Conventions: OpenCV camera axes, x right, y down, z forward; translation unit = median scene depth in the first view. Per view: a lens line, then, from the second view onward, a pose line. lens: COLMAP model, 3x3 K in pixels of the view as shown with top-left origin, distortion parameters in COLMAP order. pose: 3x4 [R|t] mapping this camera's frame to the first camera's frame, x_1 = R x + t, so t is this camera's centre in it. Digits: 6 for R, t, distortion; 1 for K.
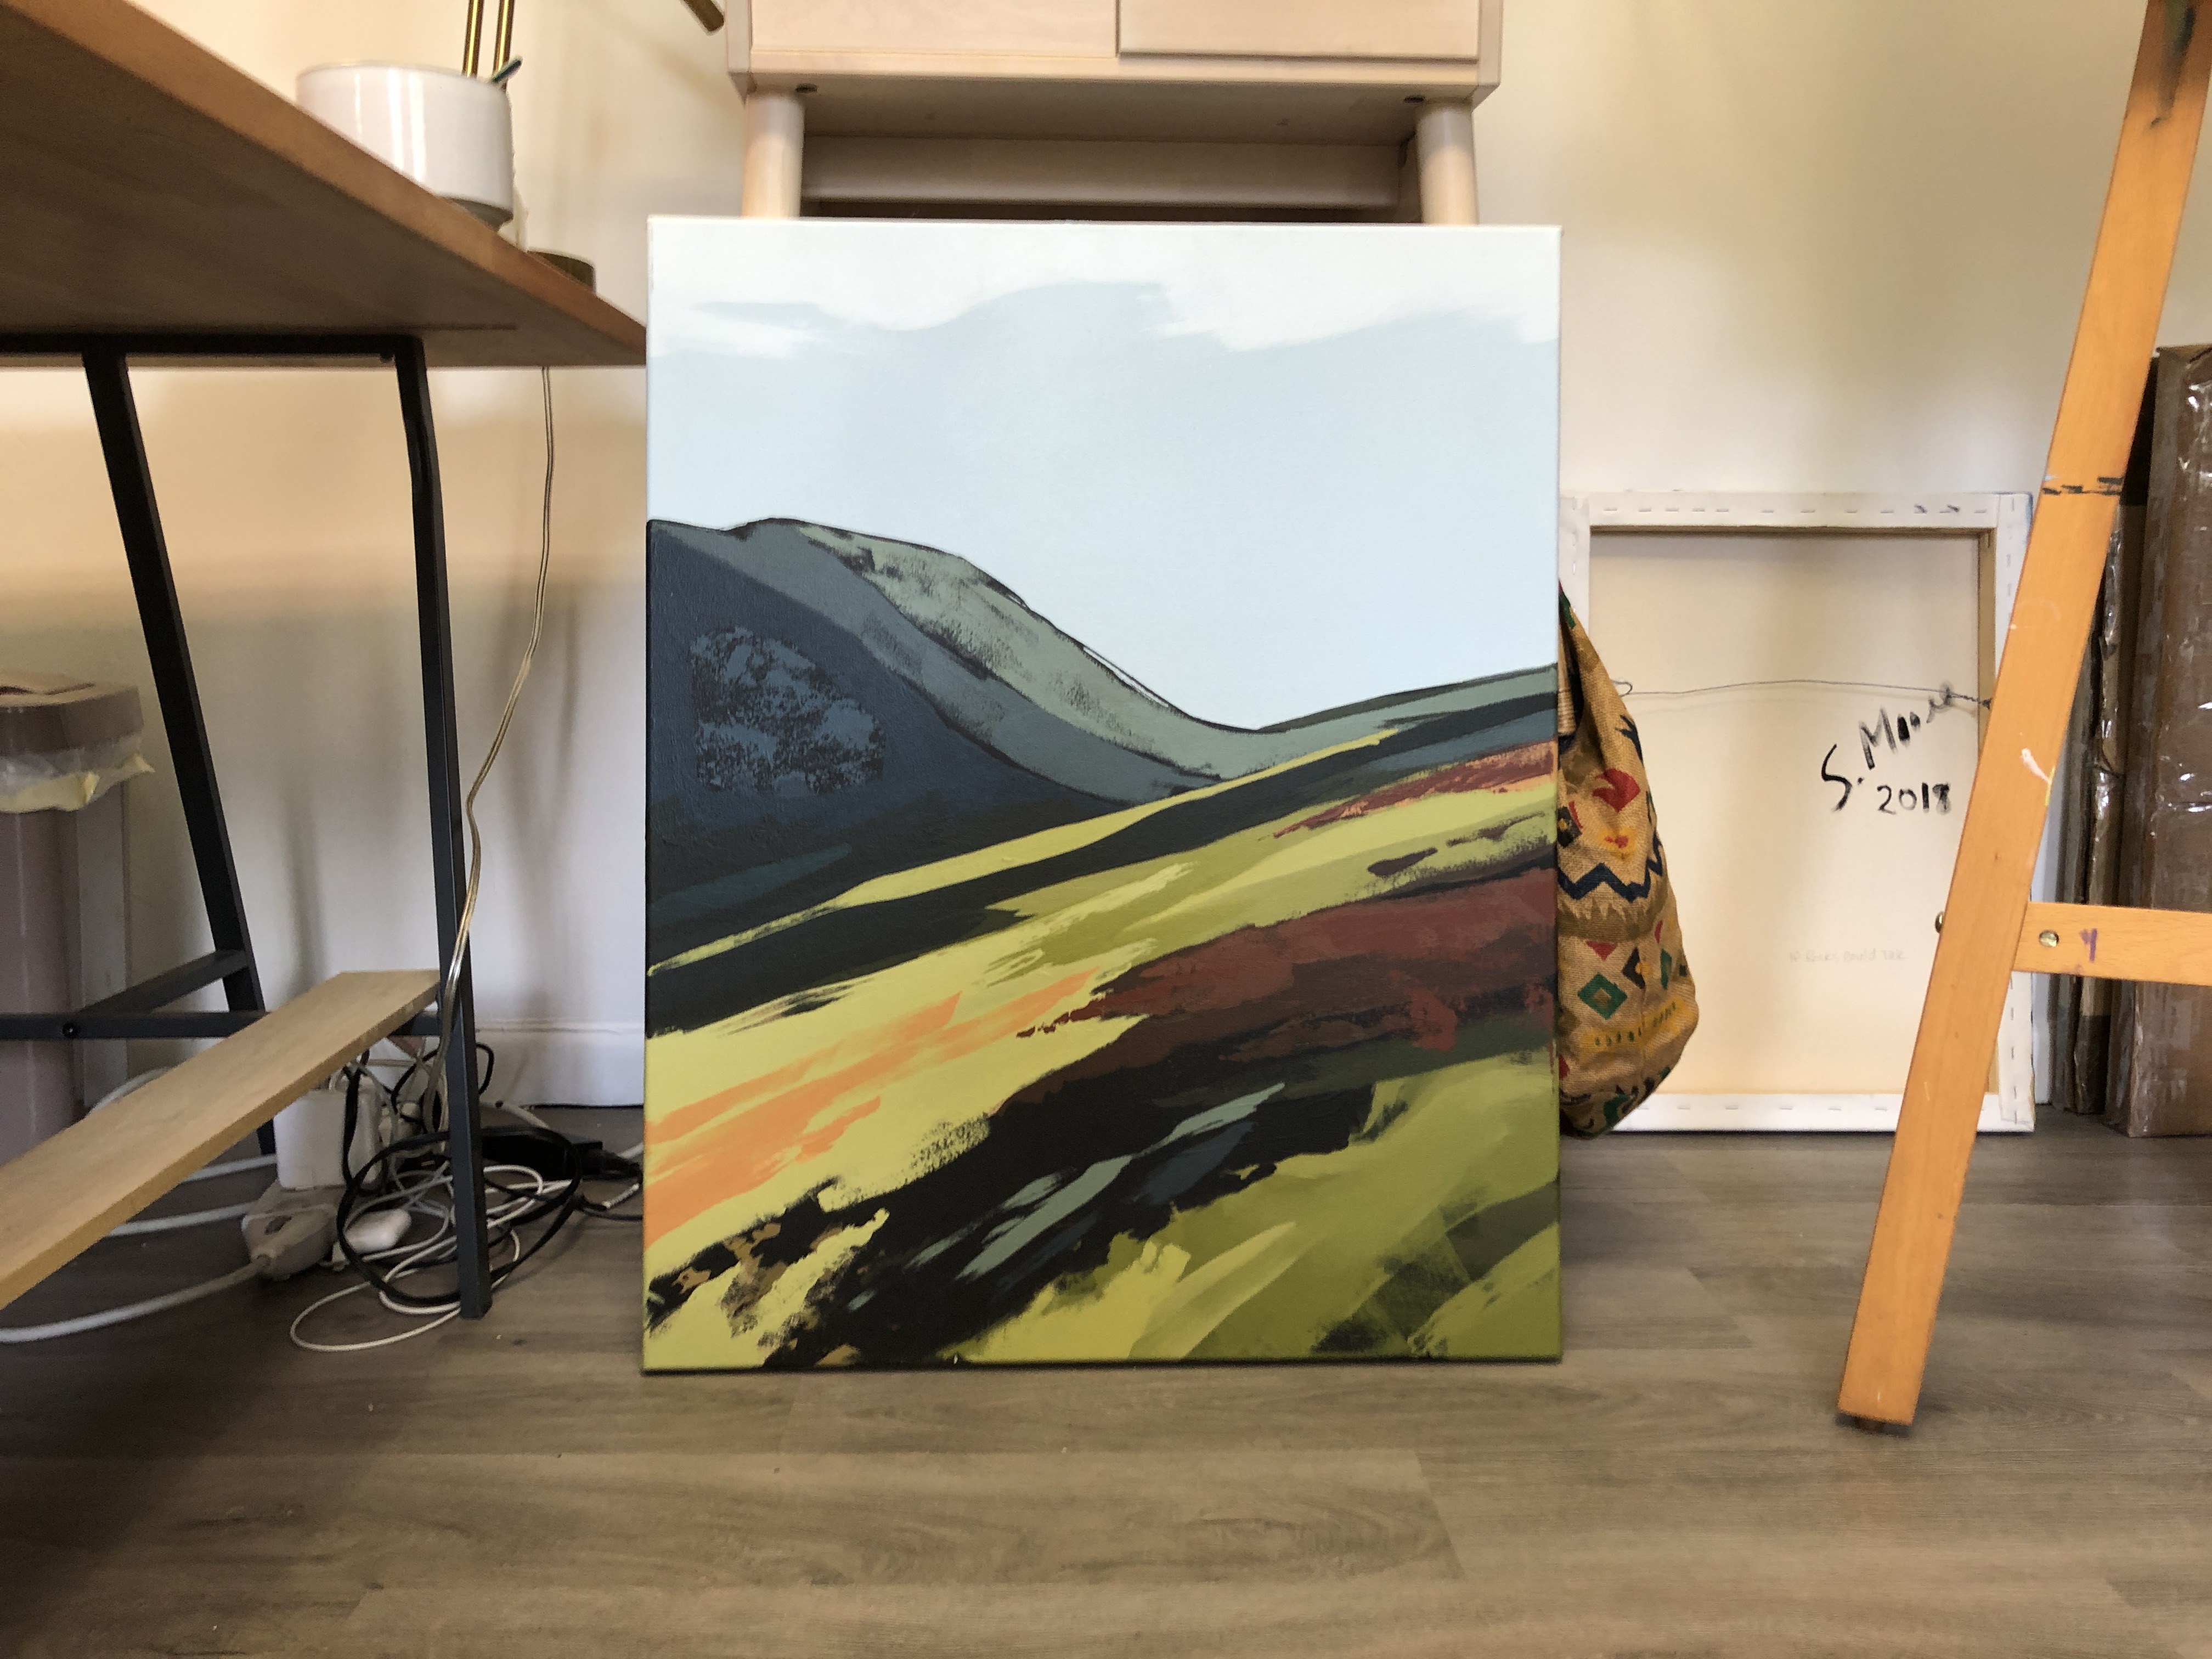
lens RADIAL K [[1808.1, 0, 1106.0], [0, 1808.1, 829.5], [0, 0, 1]] dist [0.078293, -0.098400]
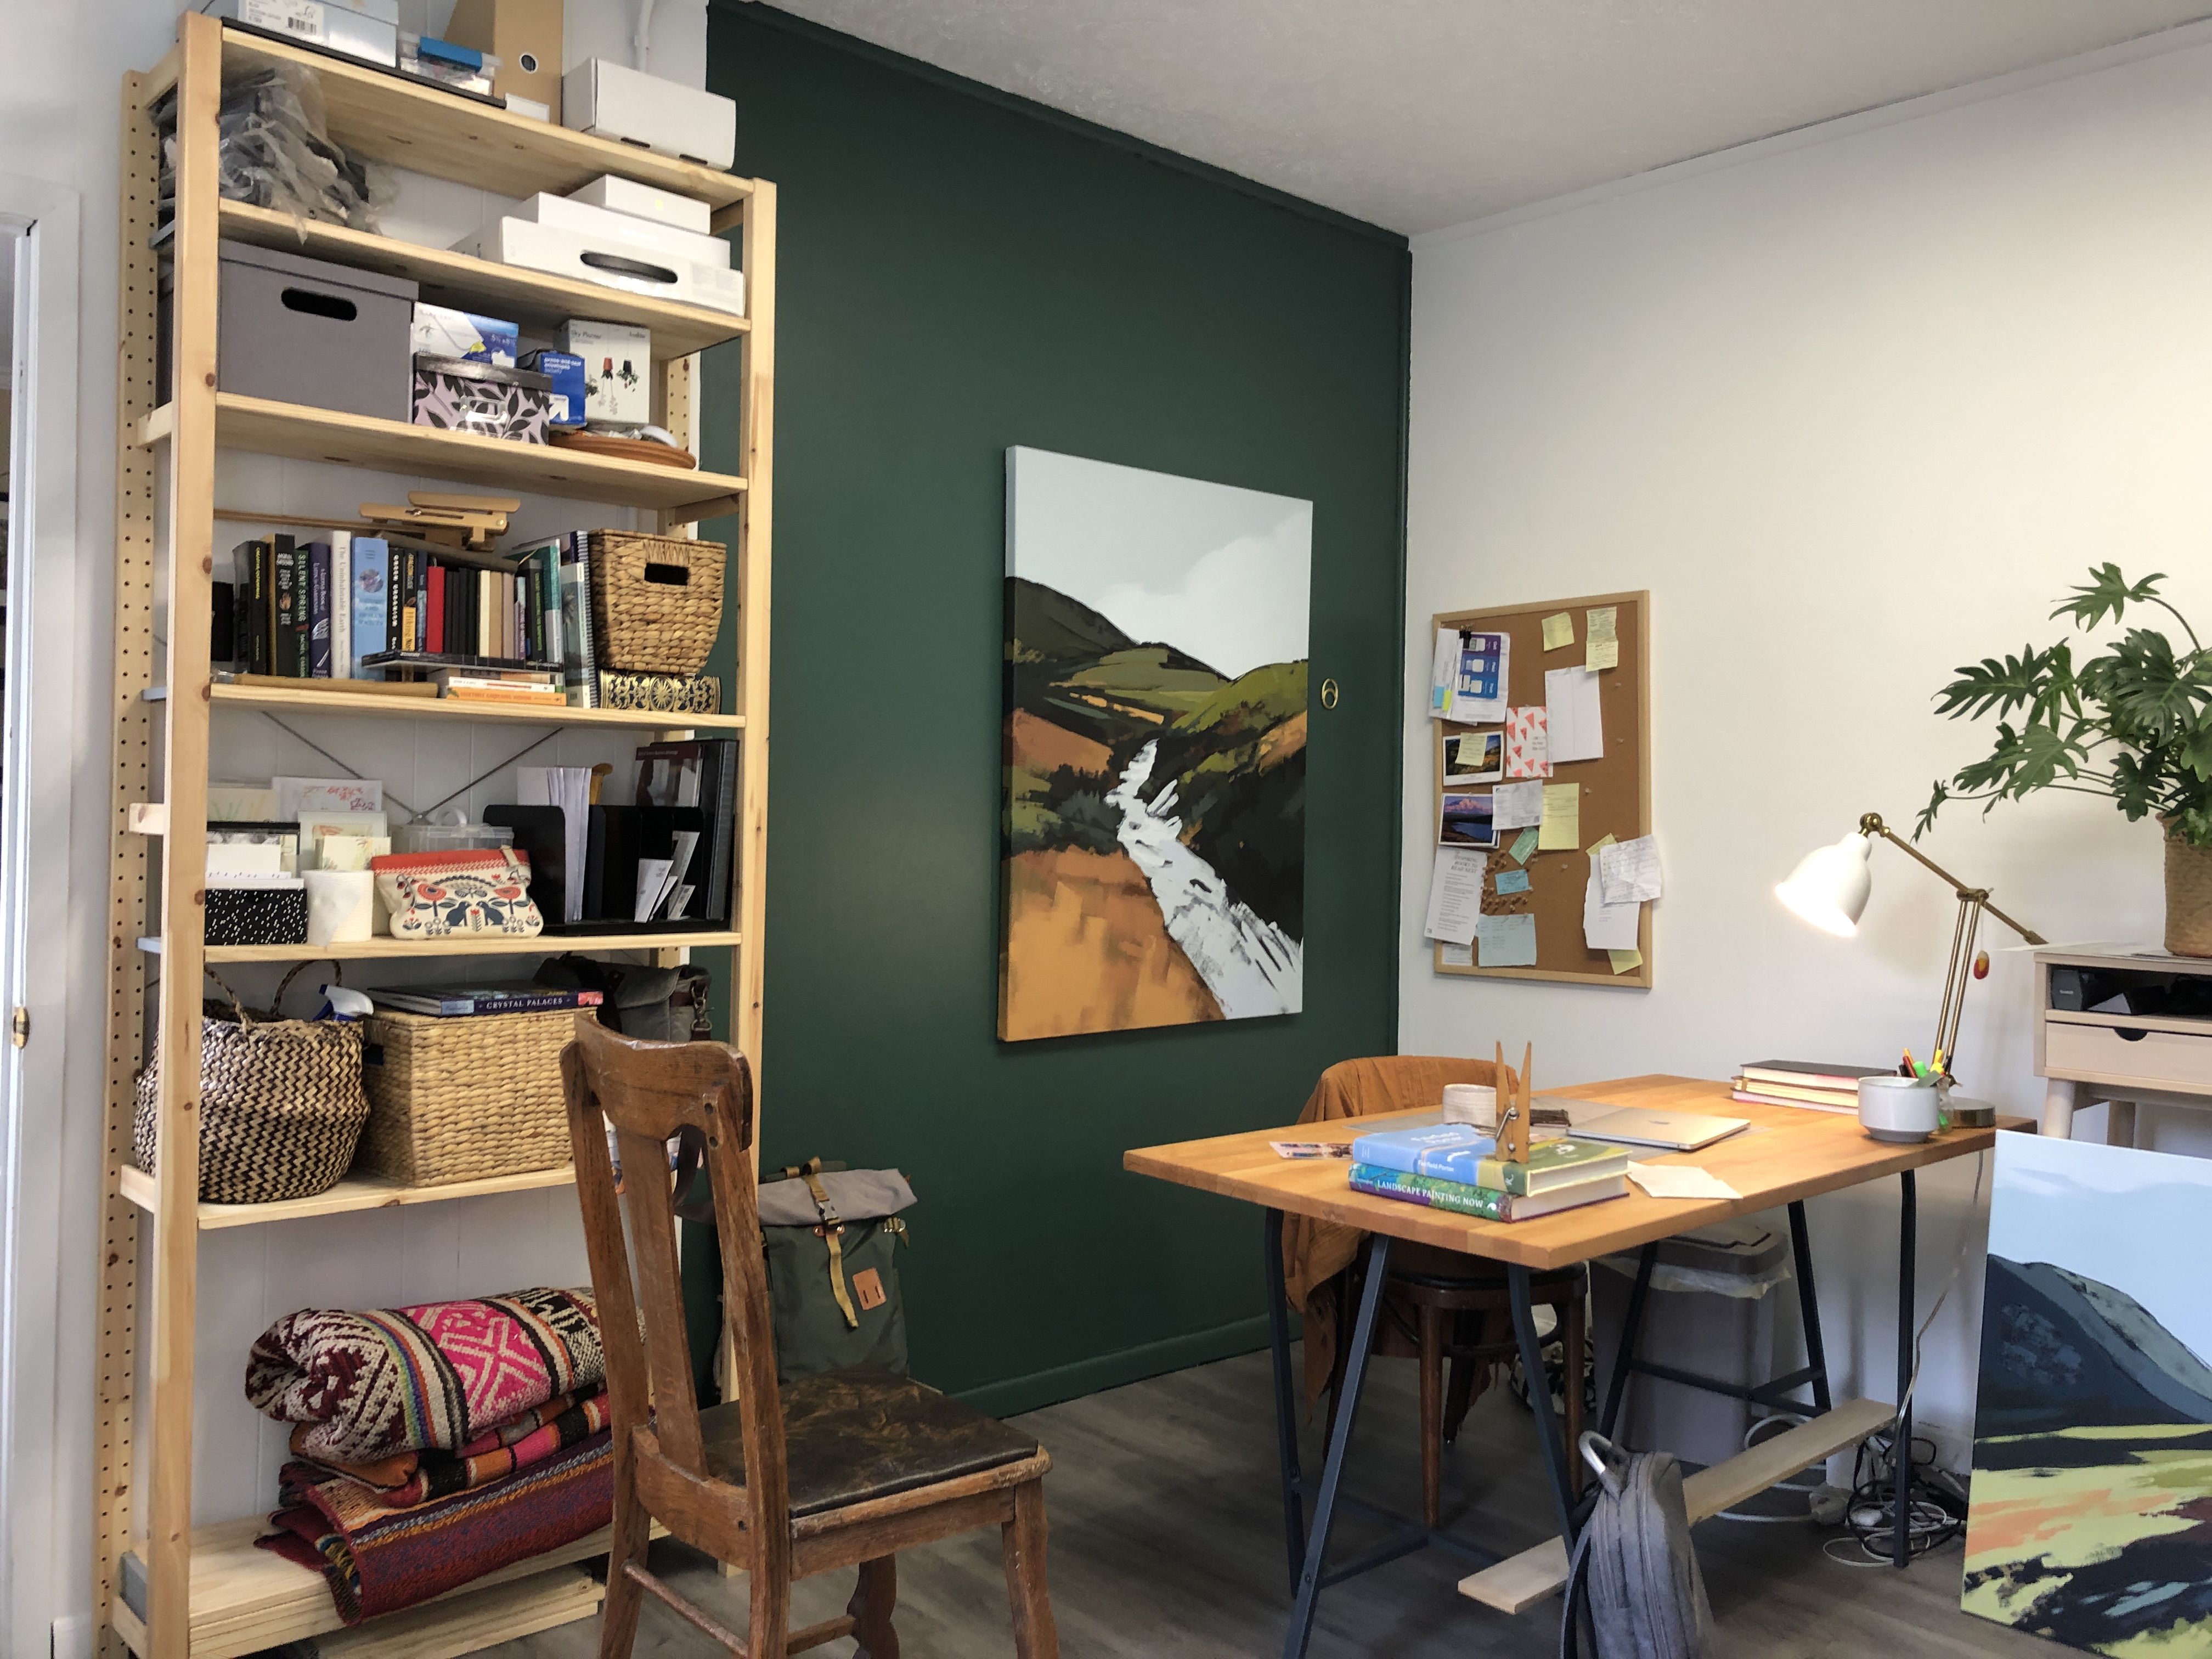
lens RADIAL K [[1808.1, 0, 1106.0], [0, 1808.1, 829.5], [0, 0, 1]] dist [0.078293, -0.098400]
pose [[0.664415, 0.017634, -0.747156, 0.787689], [-0.119072, 0.989449, -0.082533, -0.387090], [0.737817, 0.143802, 0.659505, -1.574060]]
